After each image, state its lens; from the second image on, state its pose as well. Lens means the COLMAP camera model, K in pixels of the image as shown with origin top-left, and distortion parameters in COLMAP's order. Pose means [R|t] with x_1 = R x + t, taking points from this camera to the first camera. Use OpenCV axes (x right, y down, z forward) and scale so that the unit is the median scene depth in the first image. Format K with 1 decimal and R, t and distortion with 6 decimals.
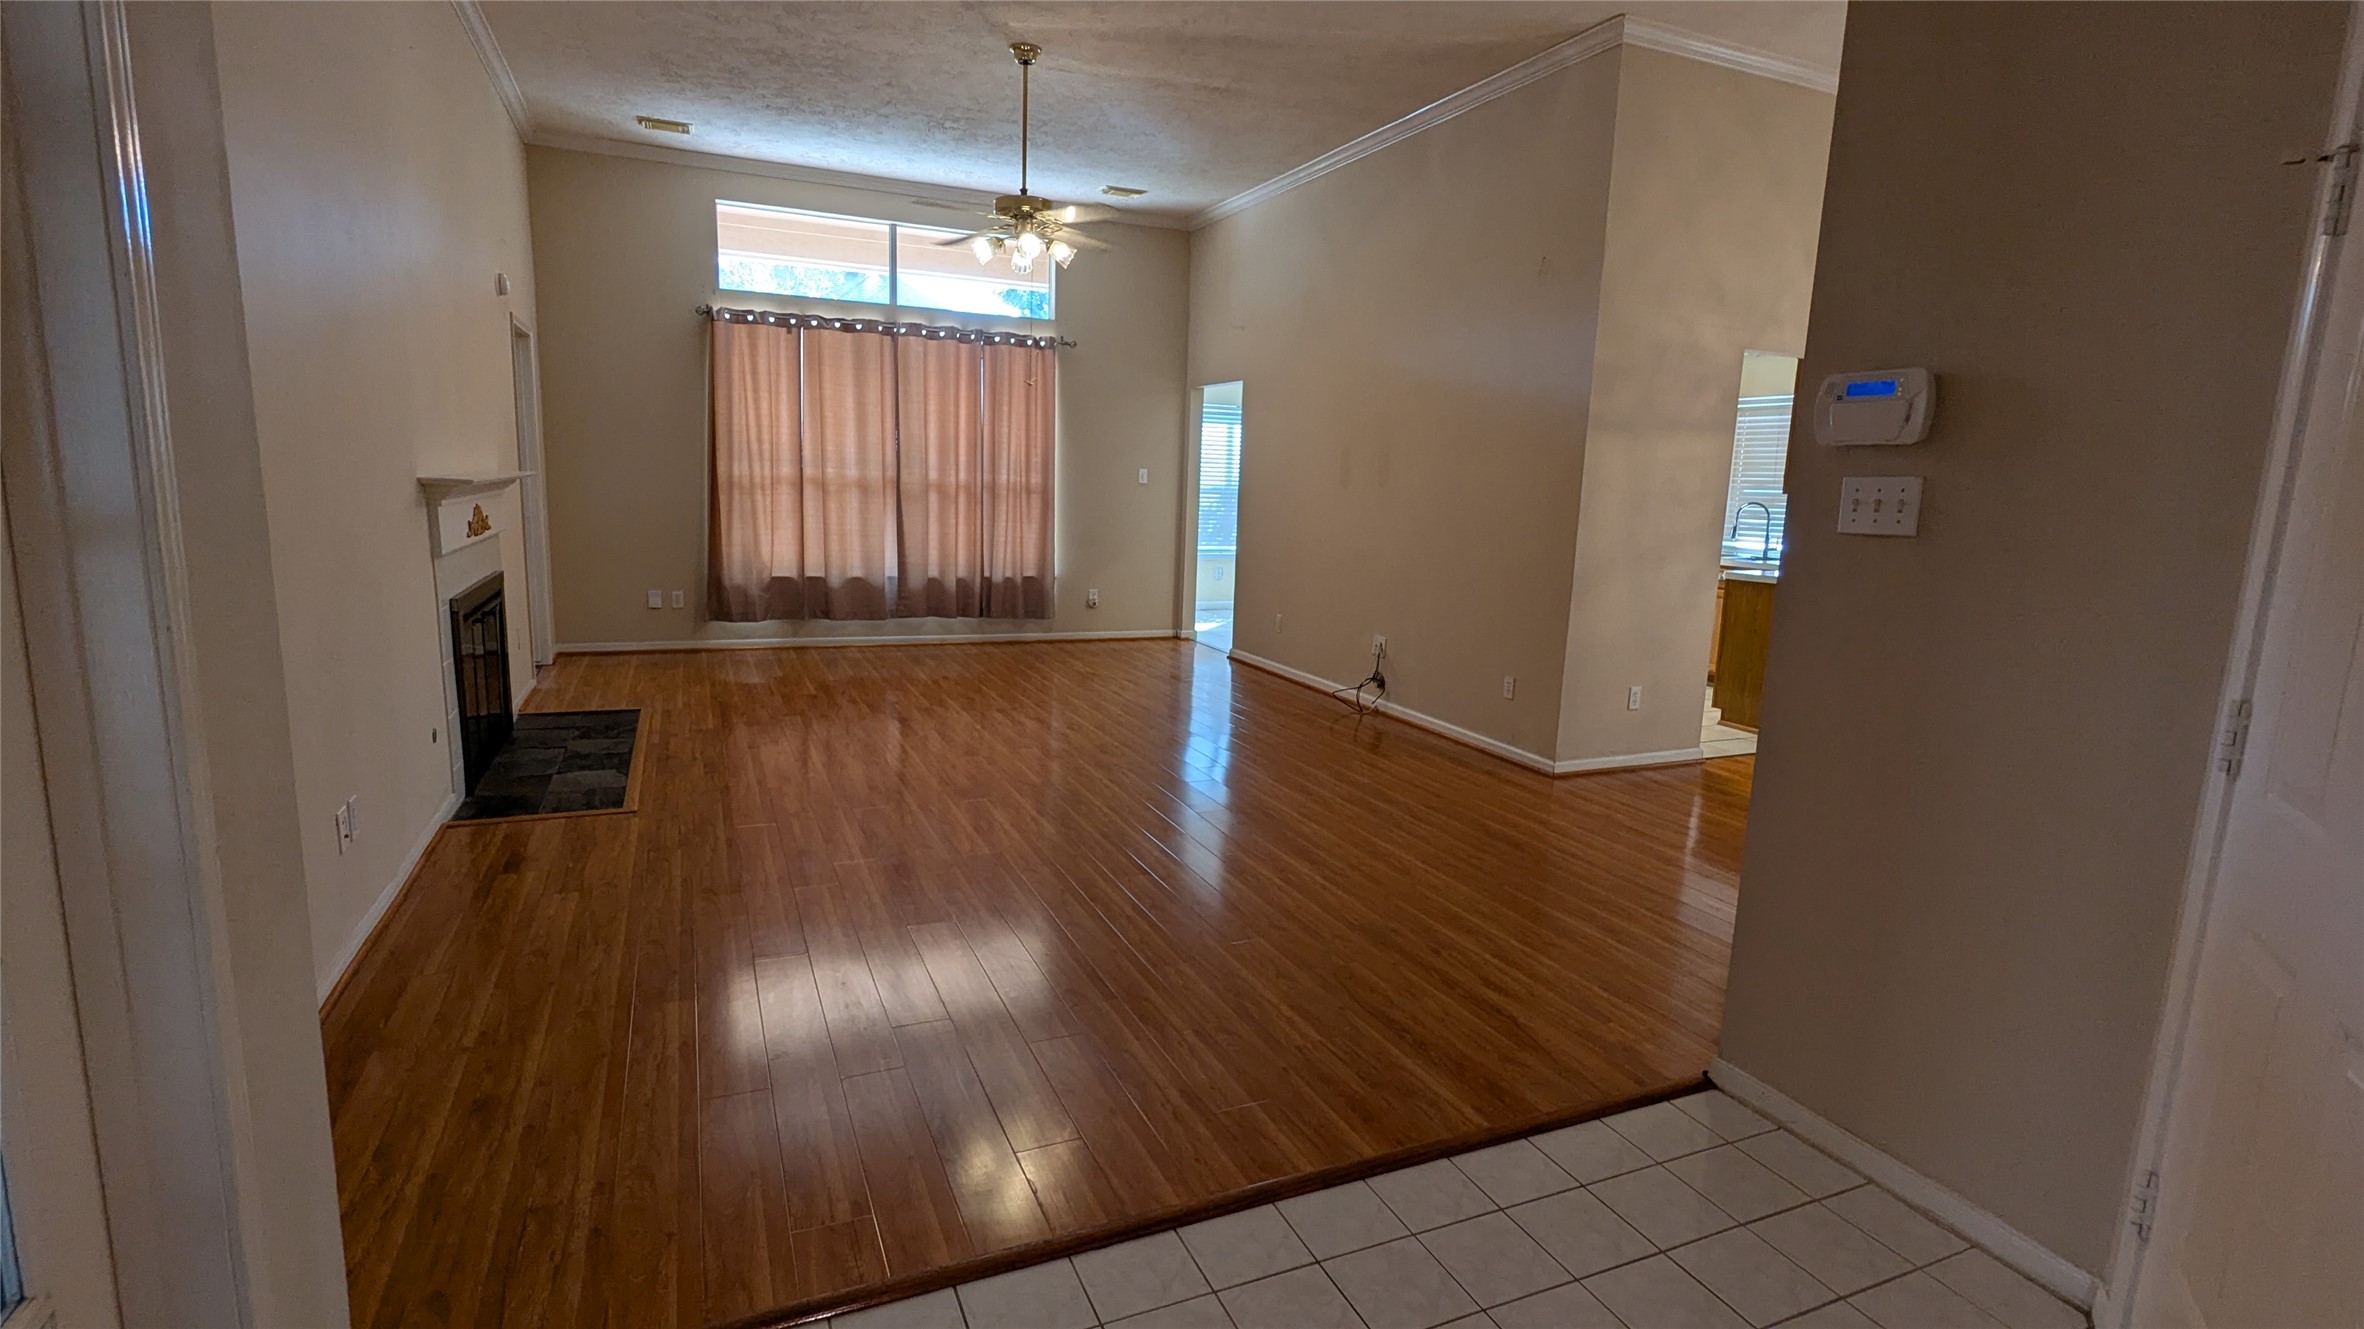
lens RADIAL K [[1117.2, 0, 1169.4], [0, 1117.2, 660.4], [0, 0, 1]] dist [-0.002971, 0.001840]
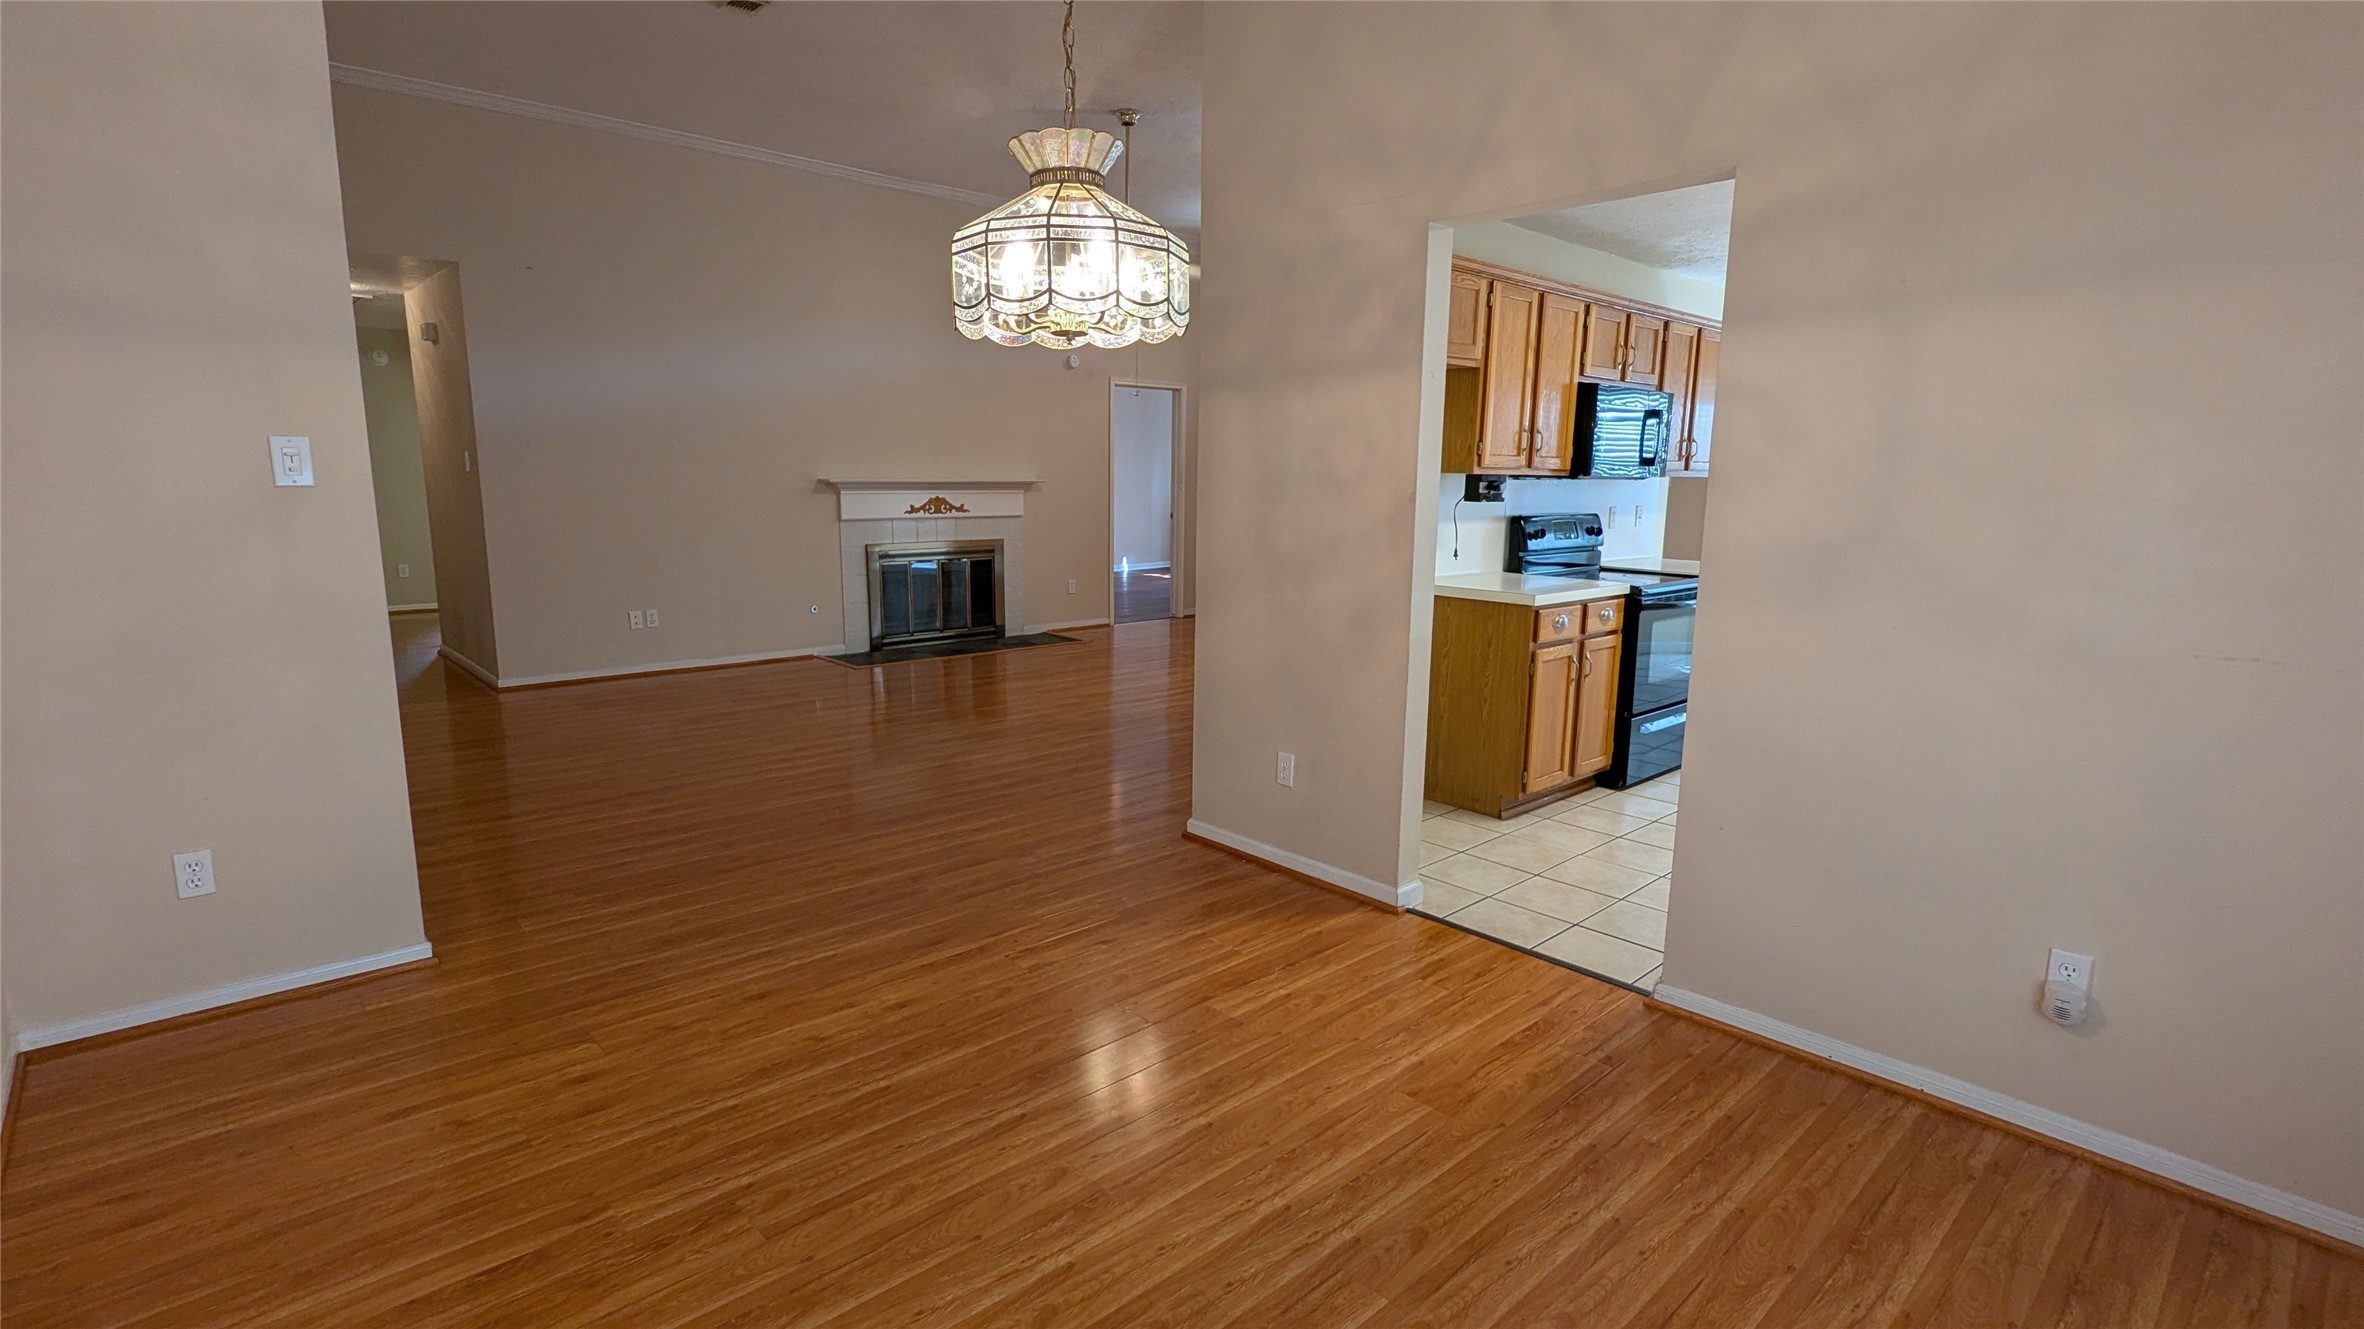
lens RADIAL K [[1117.2, 0, 1186.5], [0, 1117.2, 663.4], [0, 0, 1]] dist [-0.002971, 0.001840]
pose [[0.334293, 0.130906, -0.933334, 0.906449], [-0.159131, 0.983929, 0.081006, -0.067481], [0.928938, 0.121442, 0.349752, 0.605918]]
